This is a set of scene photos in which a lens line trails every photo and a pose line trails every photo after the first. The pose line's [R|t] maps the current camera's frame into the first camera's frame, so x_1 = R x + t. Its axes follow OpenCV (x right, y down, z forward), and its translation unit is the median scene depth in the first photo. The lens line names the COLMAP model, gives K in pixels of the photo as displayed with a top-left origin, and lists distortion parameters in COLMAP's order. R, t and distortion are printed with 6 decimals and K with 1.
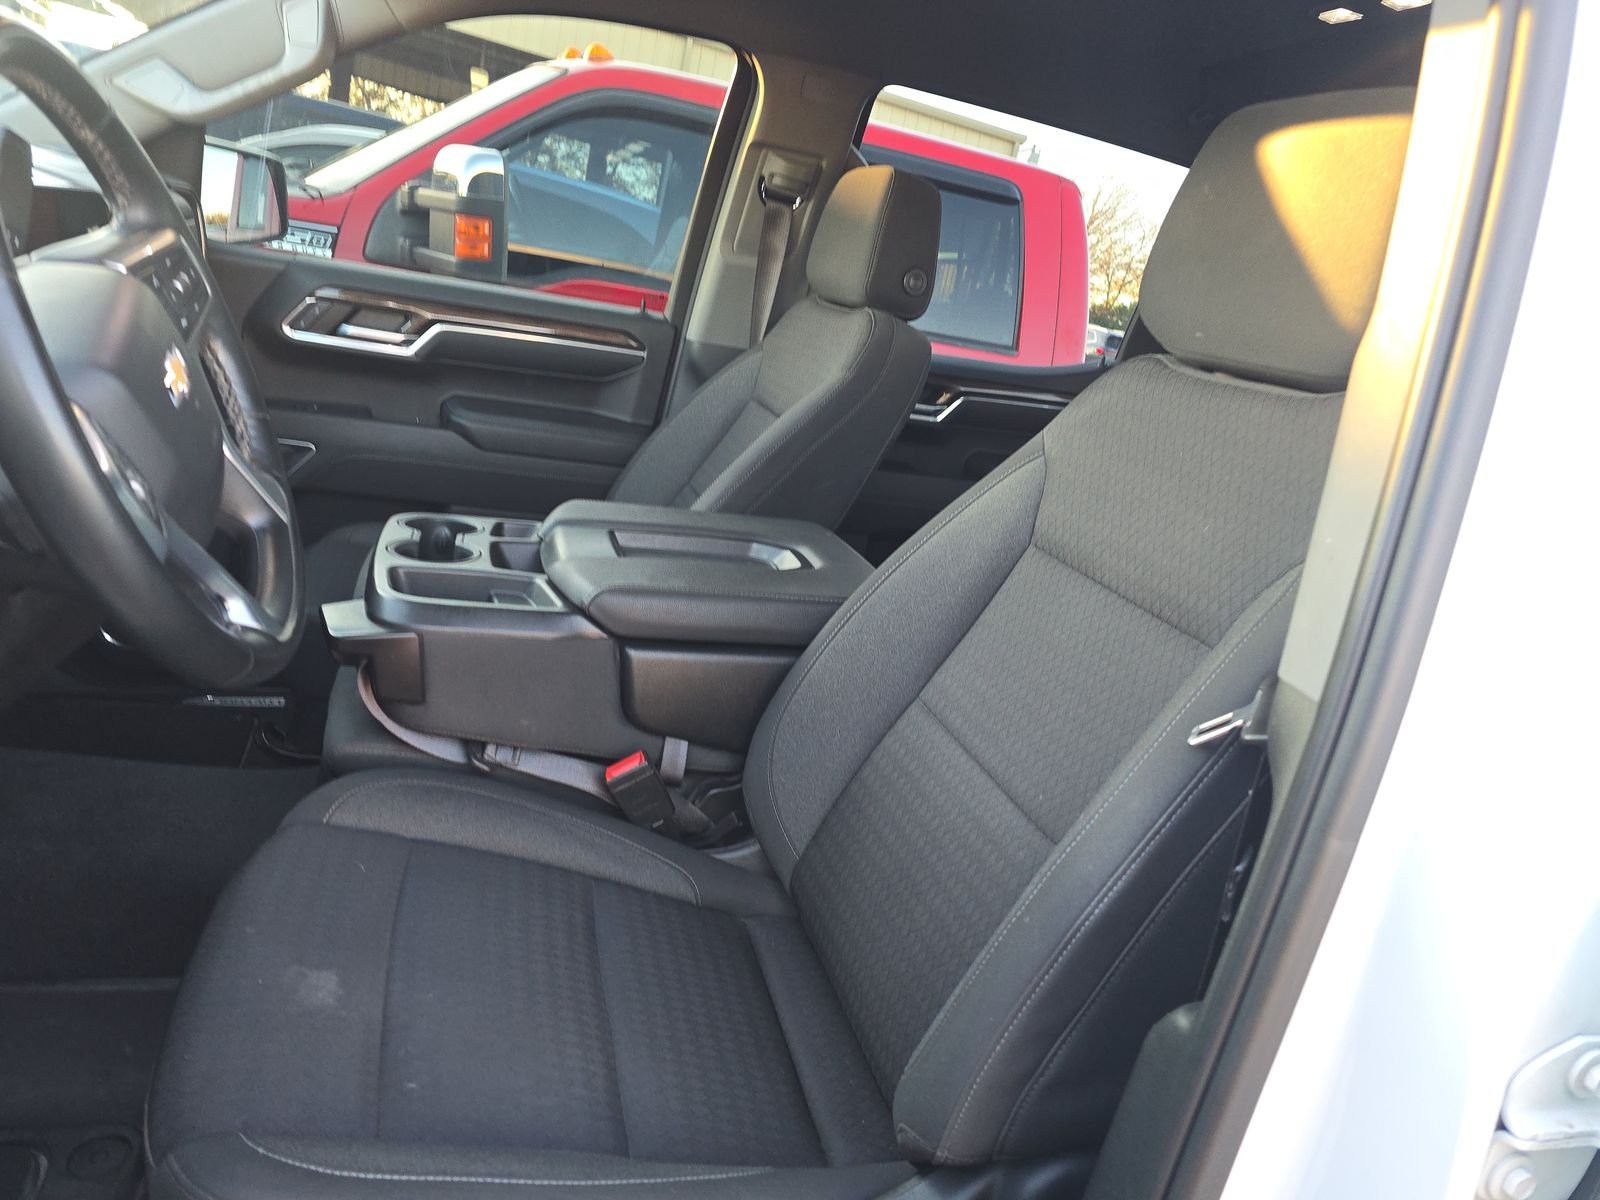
lens RADIAL K [[1034.8, 0, 800.0], [0, 1034.8, 600.0], [0, 0, 1]] dist [0.065203, -0.060529]
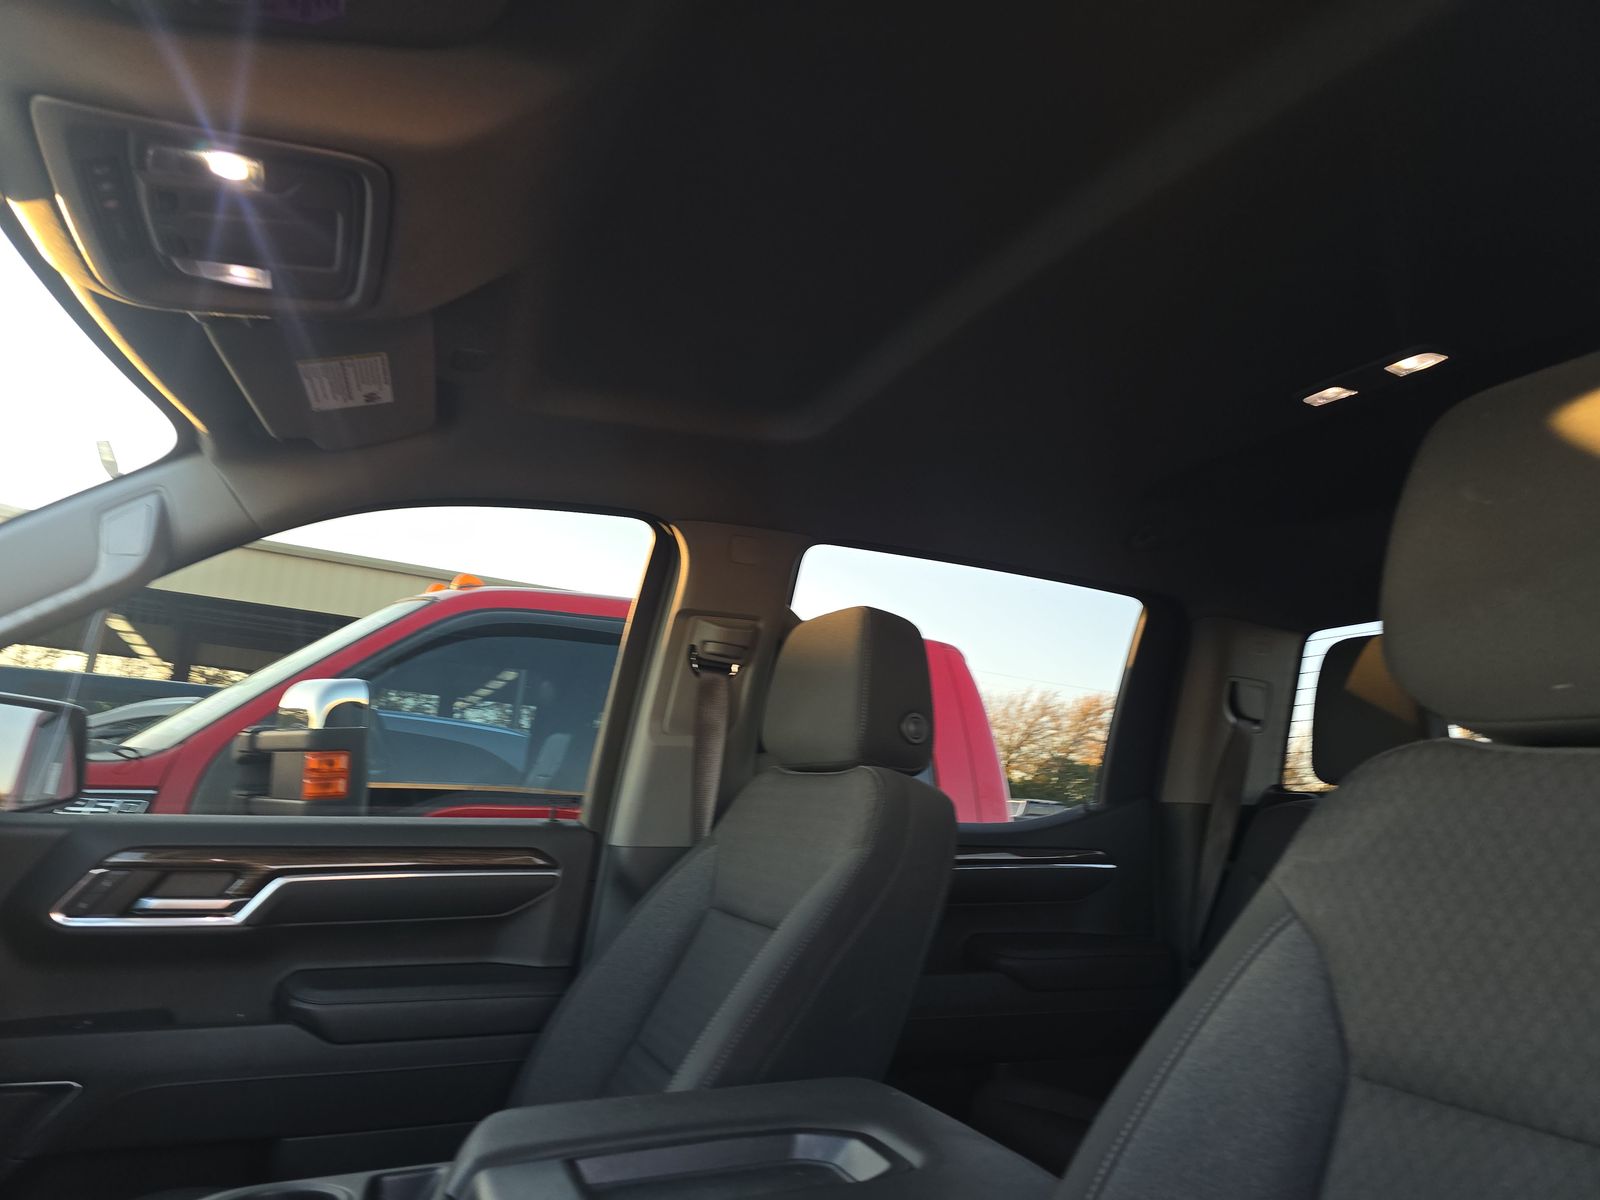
lens RADIAL K [[1034.8, 0, 800.0], [0, 1034.8, 600.0], [0, 0, 1]] dist [0.065203, -0.060529]
pose [[0.981172, -0.106739, 0.160959, -0.077399], [0.168293, 0.881395, -0.441385, -0.041601], [-0.094755, 0.460163, 0.882763, 0.200526]]
